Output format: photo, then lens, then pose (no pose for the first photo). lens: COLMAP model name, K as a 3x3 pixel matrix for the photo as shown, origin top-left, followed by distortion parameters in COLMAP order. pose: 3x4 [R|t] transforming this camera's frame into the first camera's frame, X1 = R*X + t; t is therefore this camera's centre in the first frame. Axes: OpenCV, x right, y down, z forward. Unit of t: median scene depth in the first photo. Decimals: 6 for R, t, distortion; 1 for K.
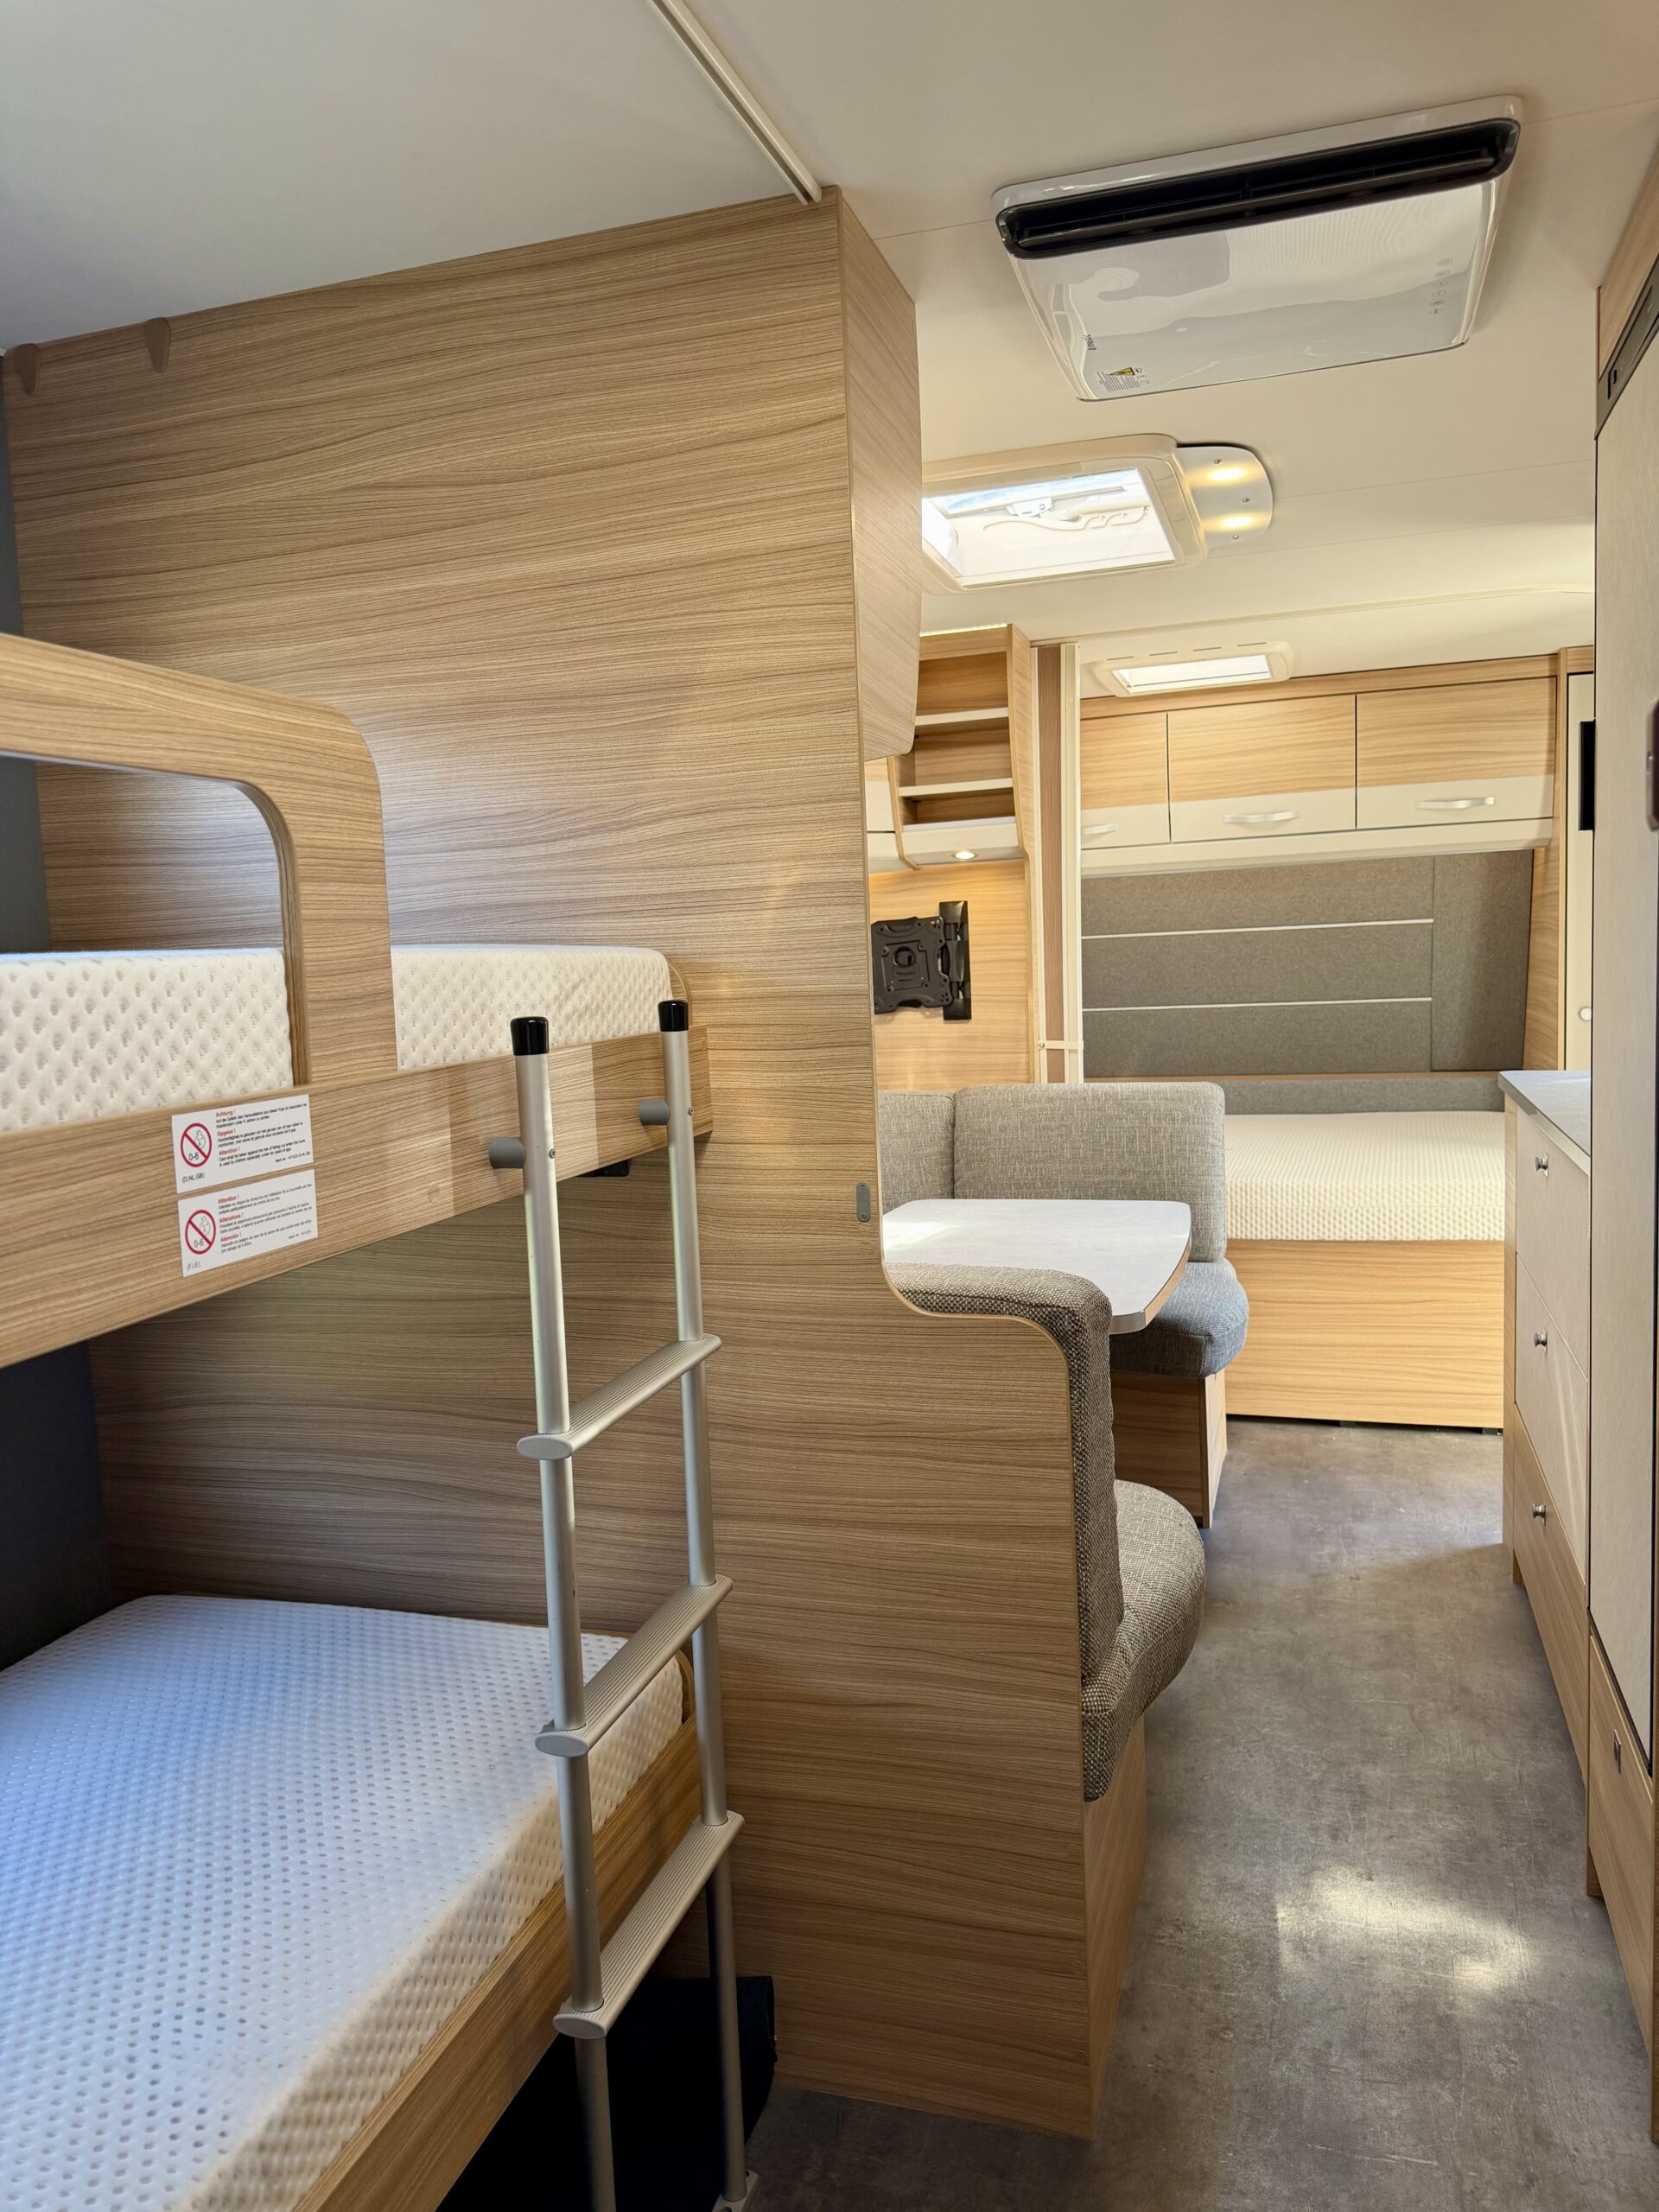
lens RADIAL K [[1556.4, 0, 834.0], [0, 1556.4, 1111.1], [0, 0, 1]] dist [0.077805, -0.107143]
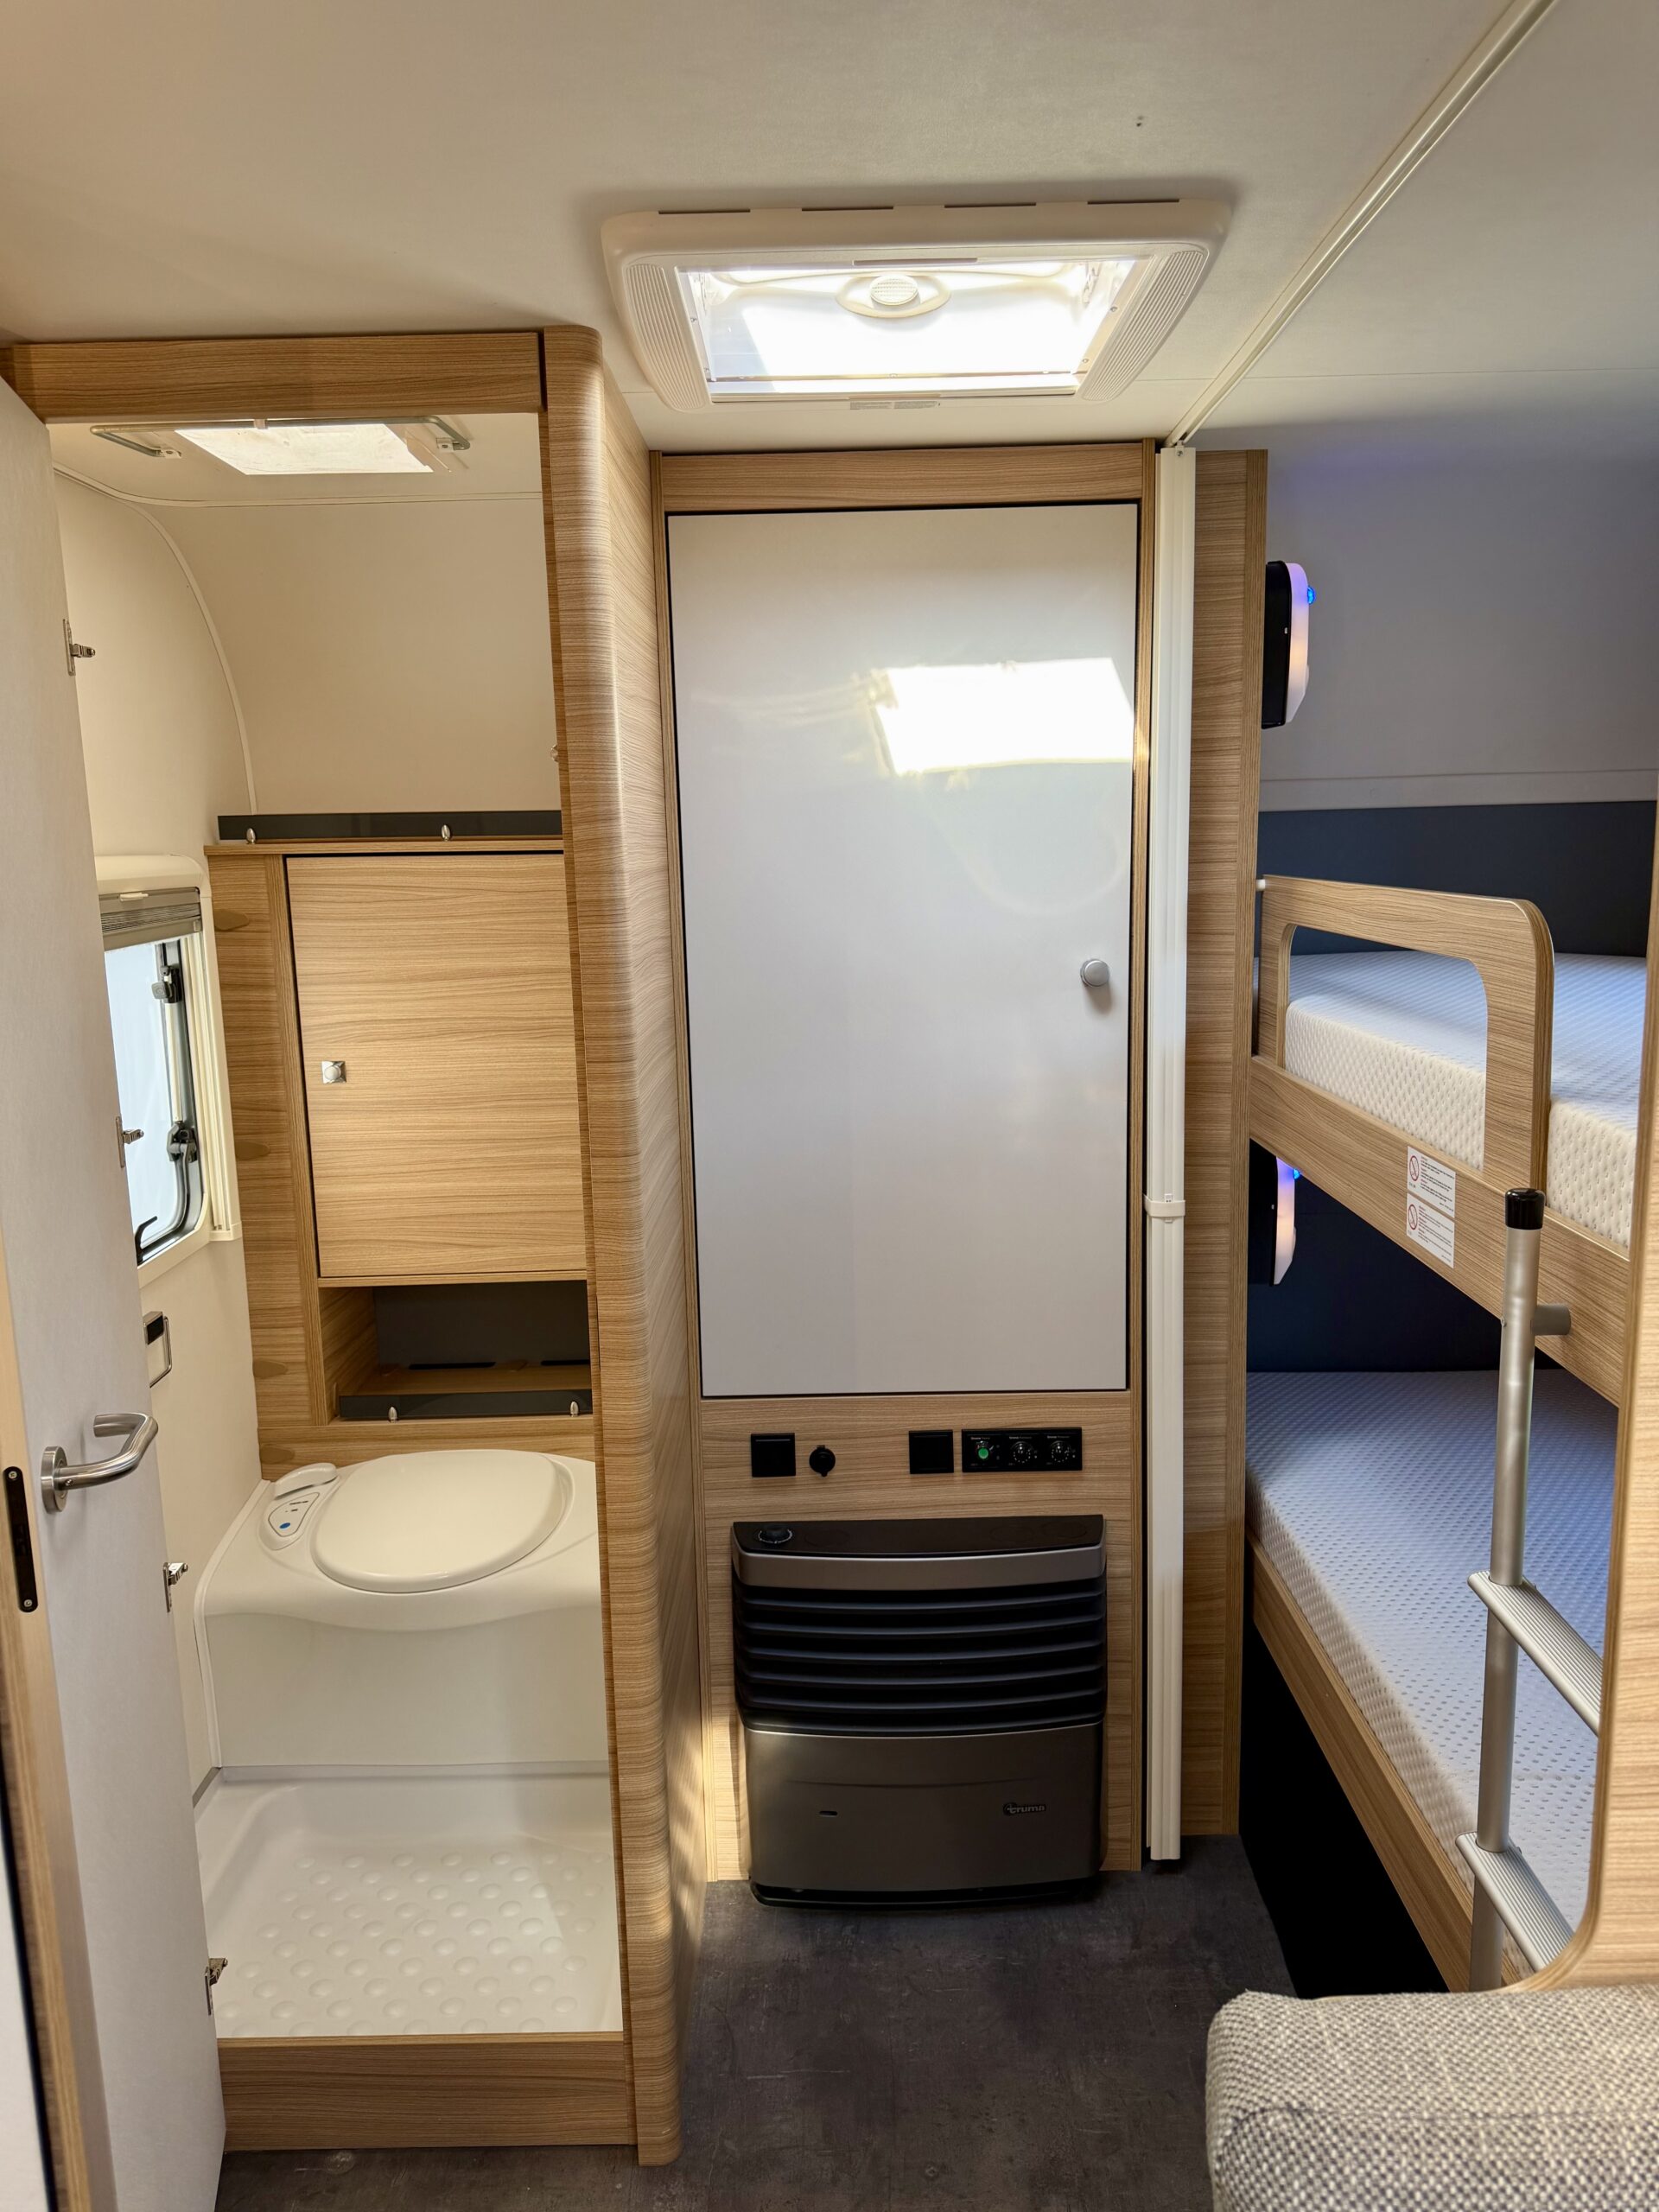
lens RADIAL K [[1556.4, 0, 830.5], [0, 1556.4, 1099.5], [0, 0, 1]] dist [0.077805, -0.107143]
pose [[-0.952180, 0.114882, -0.283116, 0.249915], [0.032790, 0.959691, 0.279138, -0.201288], [0.303772, 0.256507, -0.917566, 0.859247]]
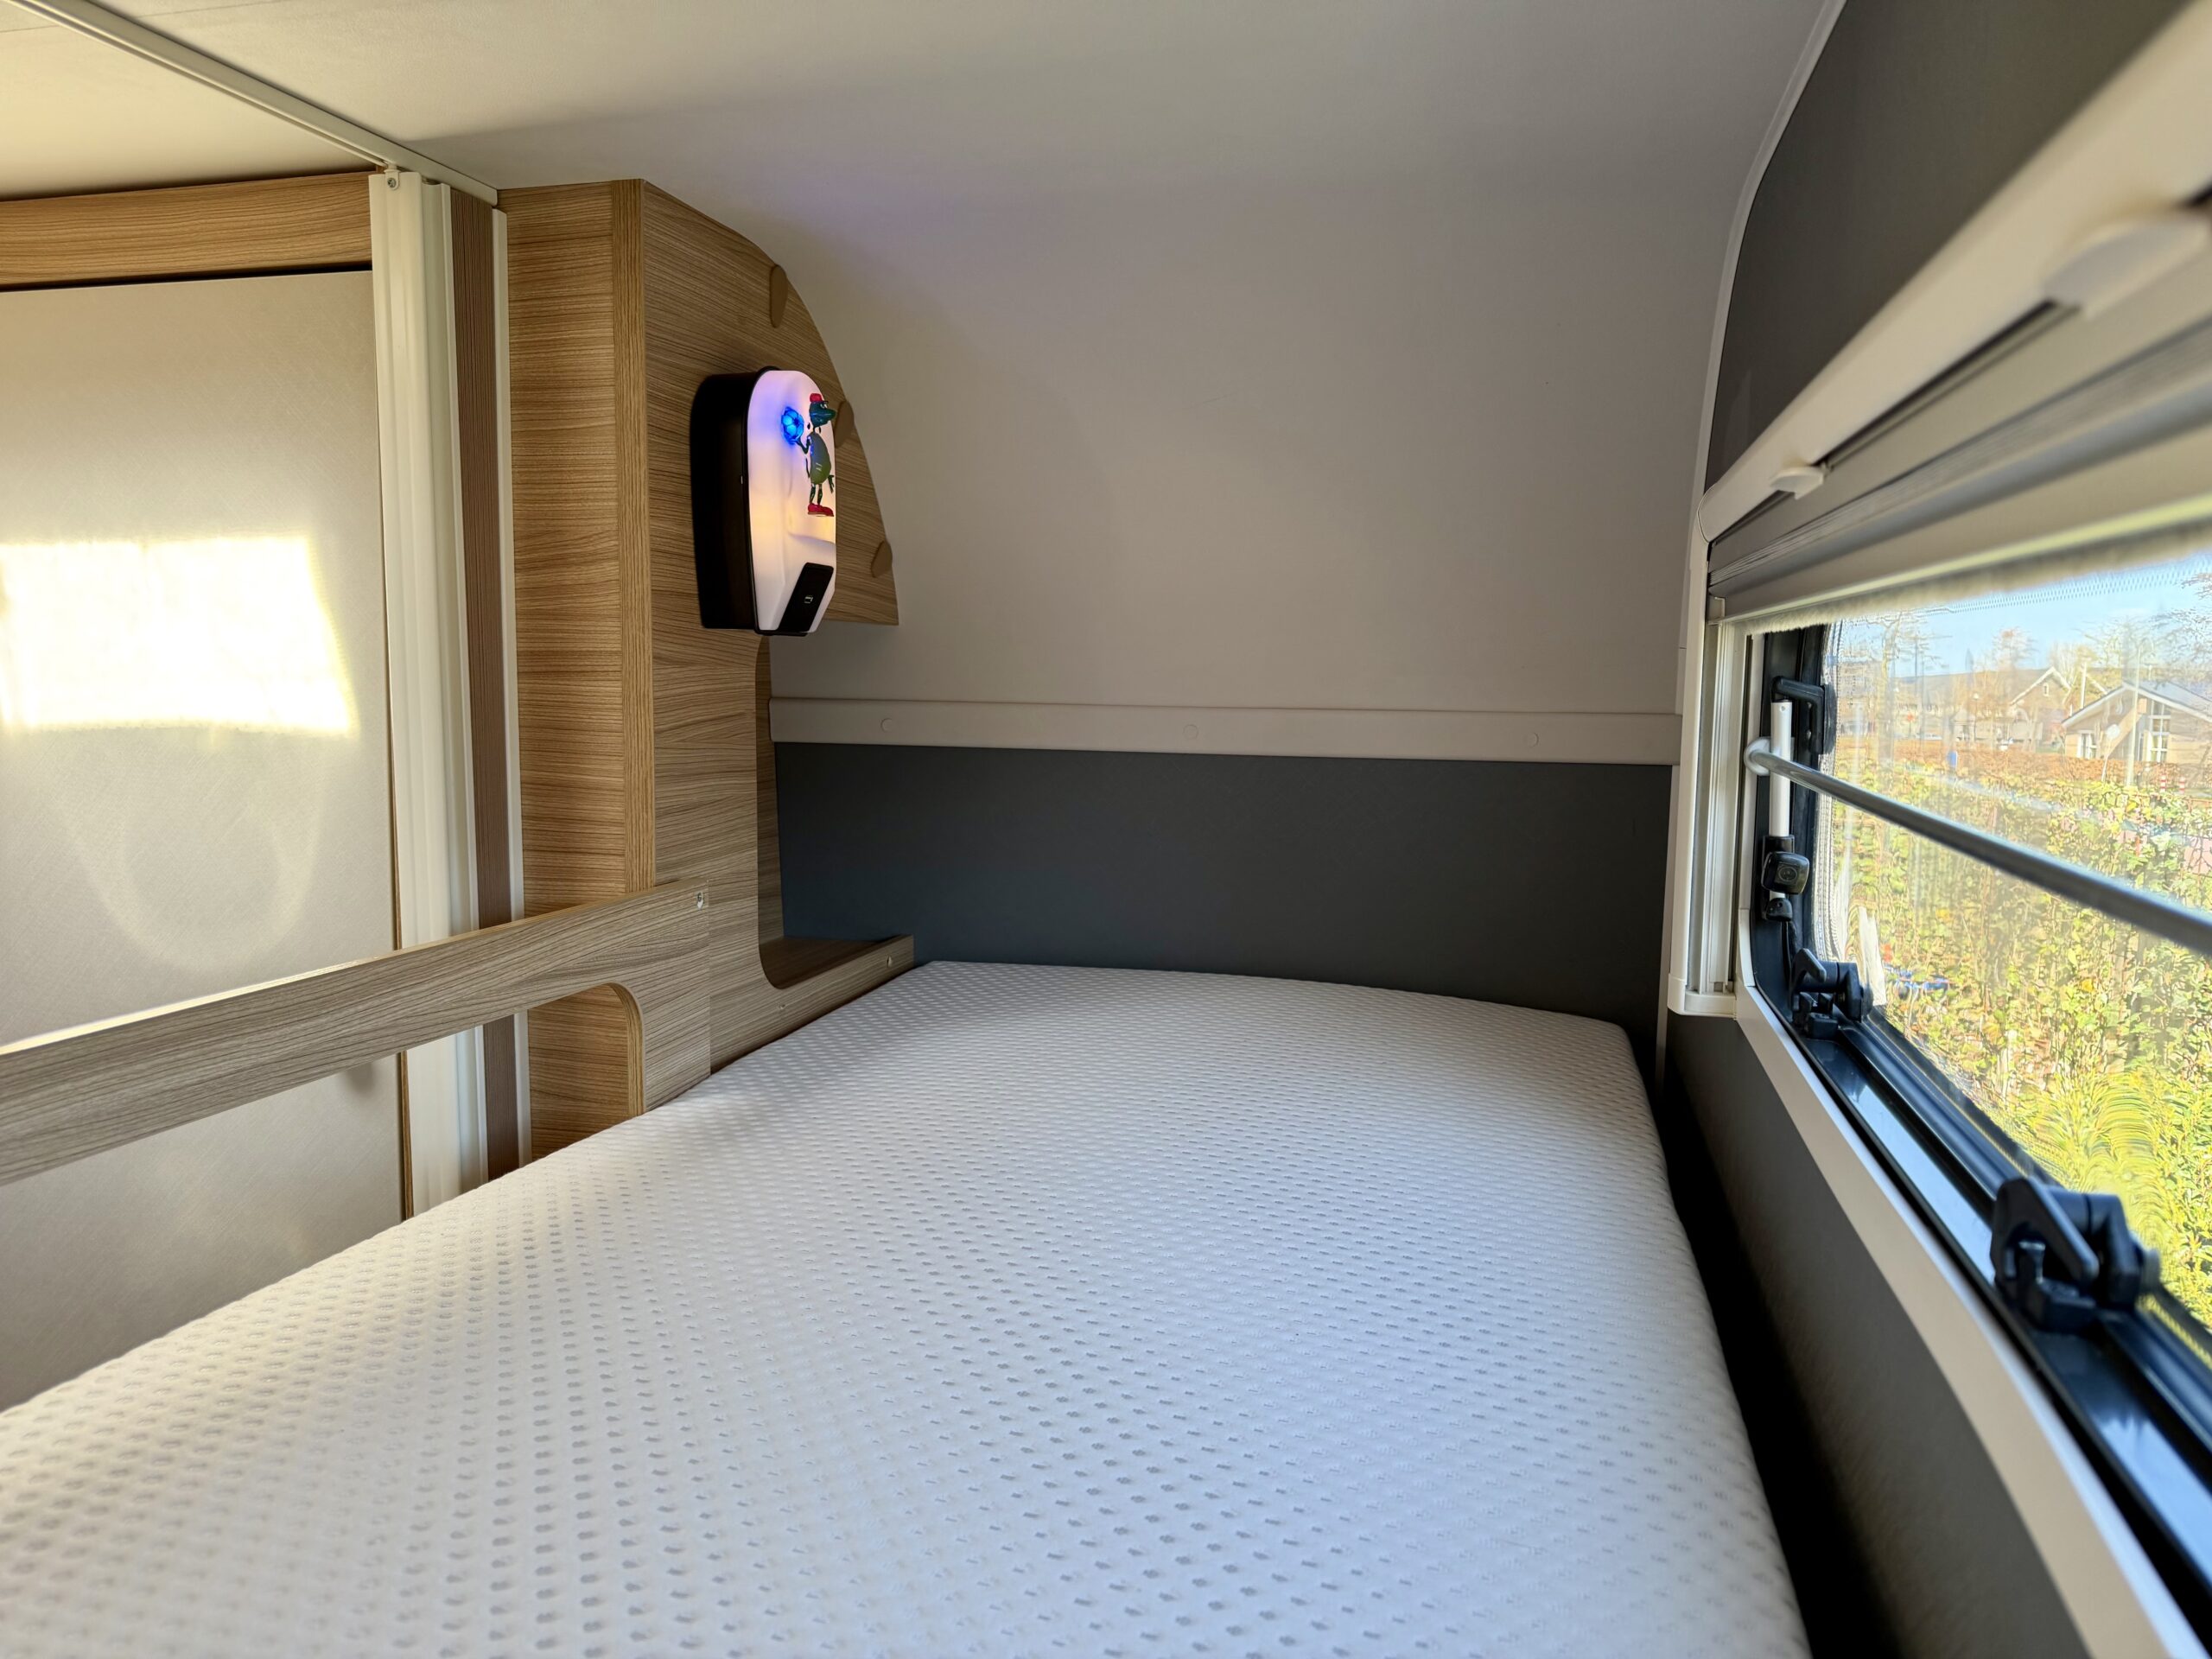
lens RADIAL K [[1556.4, 0, 1105.3], [0, 1556.4, 842.6], [0, 0, 1]] dist [0.077805, -0.107143]
pose [[-0.998956, 0.027304, -0.036627, -0.354142], [0.018981, 0.977327, 0.210881, -0.189259], [0.041554, 0.209966, -0.976825, 0.618272]]
